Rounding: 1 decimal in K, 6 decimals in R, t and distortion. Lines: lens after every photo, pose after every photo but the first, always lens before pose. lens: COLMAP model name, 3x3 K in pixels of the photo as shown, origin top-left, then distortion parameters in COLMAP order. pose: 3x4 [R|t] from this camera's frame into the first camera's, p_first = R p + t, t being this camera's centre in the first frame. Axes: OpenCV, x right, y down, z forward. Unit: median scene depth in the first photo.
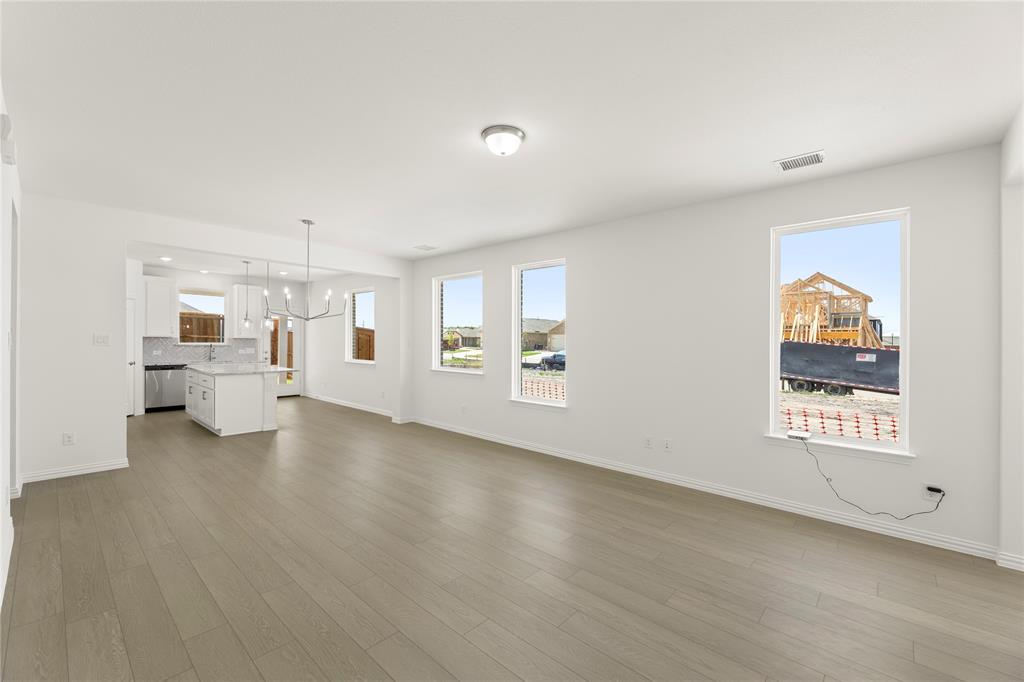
lens RADIAL K [[406.6, 0, 513.8], [0, 406.6, 349.9], [0, 0, 1]] dist [-0.012478, -0.000049]
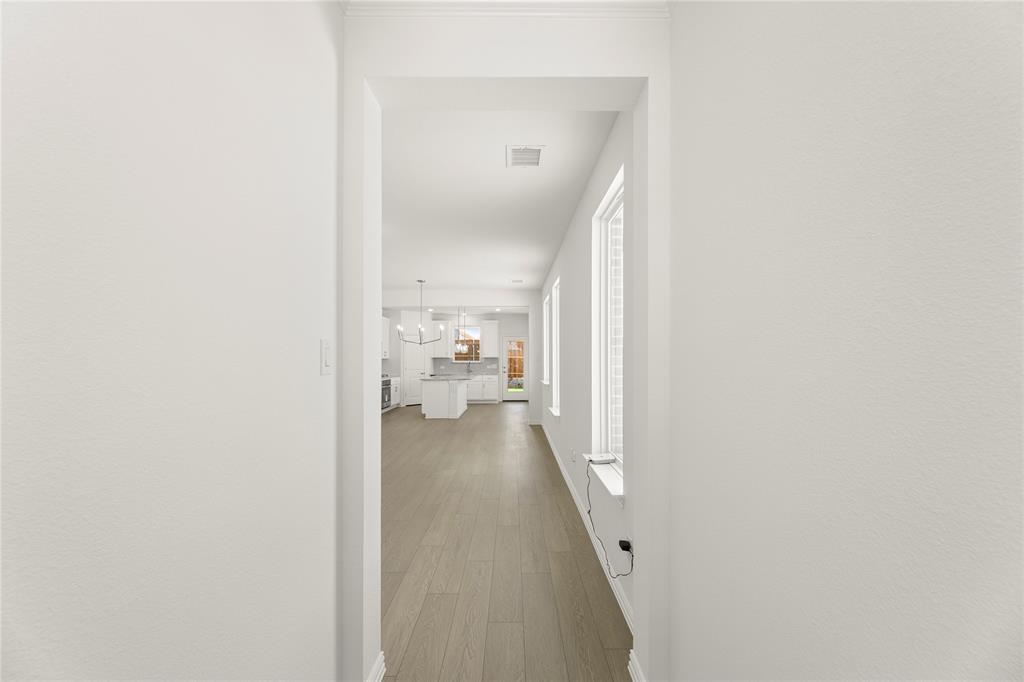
lens RADIAL K [[405.5, 0, 539.3], [0, 405.5, 363.2], [0, 0, 1]] dist [-0.001642, -0.000413]
pose [[0.704491, -0.007898, -0.709669, 0.498486], [-0.001274, 0.999922, -0.012393, 0.009078], [0.709711, 0.009635, 0.704427, 0.125378]]
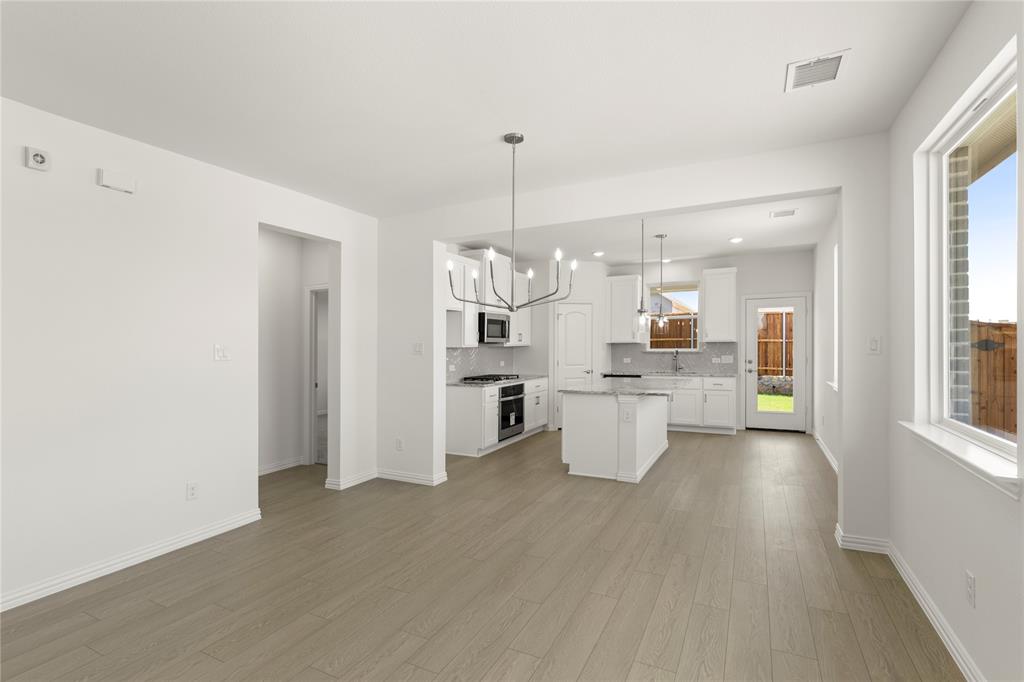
lens RADIAL K [[479.9, 0, 515.7], [0, 479.9, 349.6], [0, 0, 1]] dist [0.001078, 0.000195]
pose [[0.252992, -0.005865, -0.967451, 0.080244], [-0.005325, 0.999958, -0.007454, -0.007399], [0.967454, 0.007038, 0.252950, 0.456208]]
